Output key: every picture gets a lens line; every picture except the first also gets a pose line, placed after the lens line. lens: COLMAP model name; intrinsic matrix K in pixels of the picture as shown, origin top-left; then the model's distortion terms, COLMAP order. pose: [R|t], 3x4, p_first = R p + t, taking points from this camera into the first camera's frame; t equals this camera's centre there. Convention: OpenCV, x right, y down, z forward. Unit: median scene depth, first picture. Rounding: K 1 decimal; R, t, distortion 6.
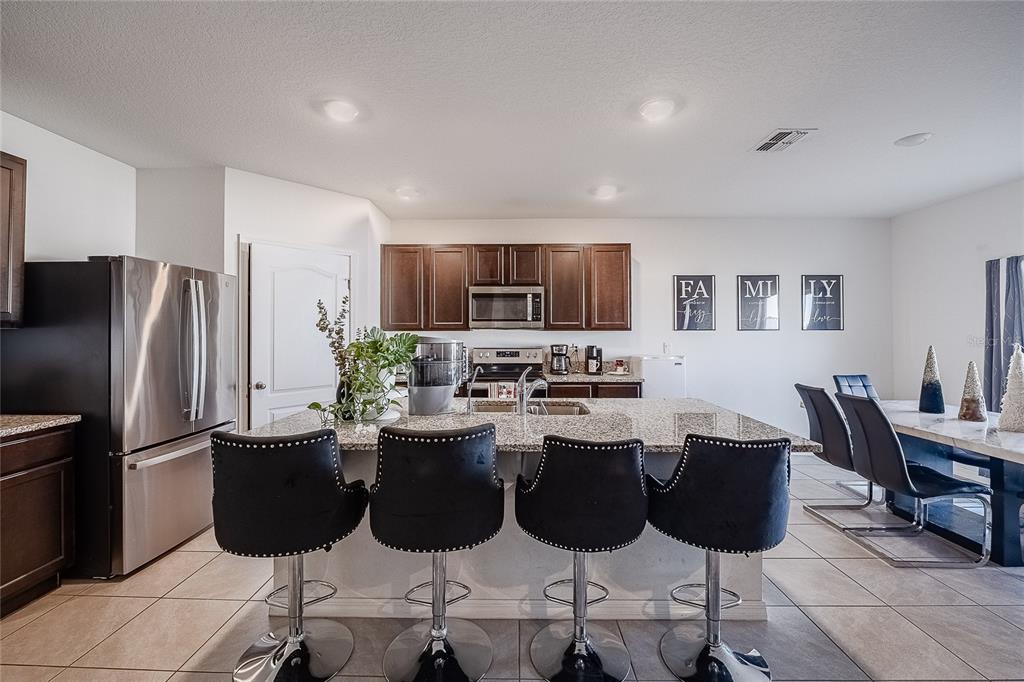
lens RADIAL K [[416.6, 0, 512.2], [0, 416.6, 328.8], [0, 0, 1]] dist [0.000219, -0.000063]
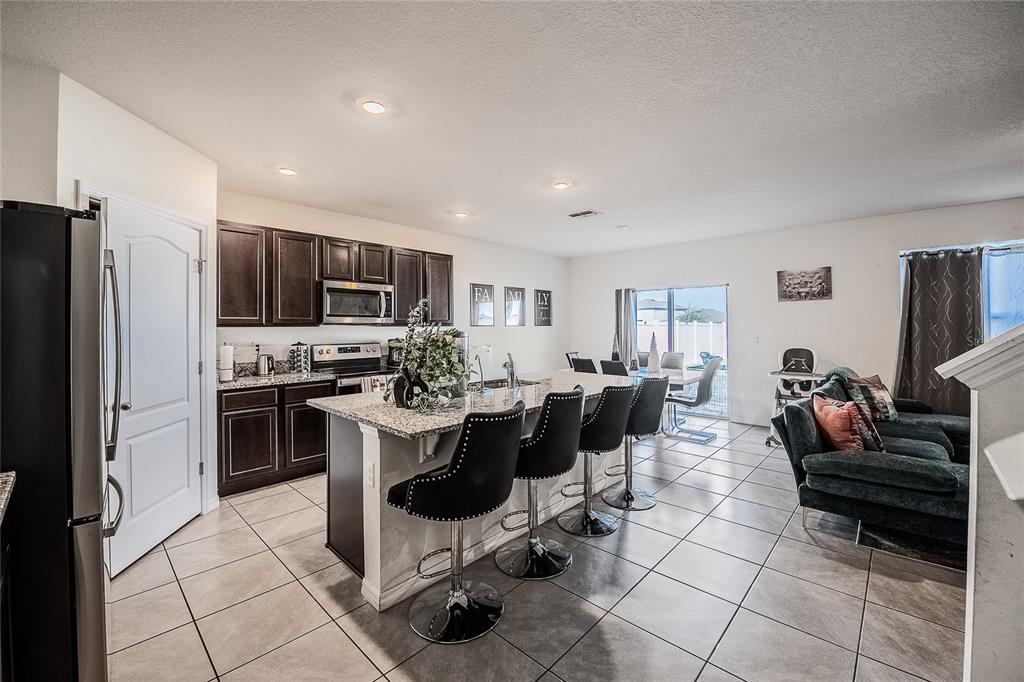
lens RADIAL K [[416.6, 0, 512.2], [0, 416.6, 328.8], [0, 0, 1]] dist [0.000219, -0.000063]
pose [[0.676479, -0.005713, 0.736440, -0.505975], [-0.002812, 0.999943, 0.010340, -0.001205], [-0.736457, -0.009065, 0.676424, 0.038680]]
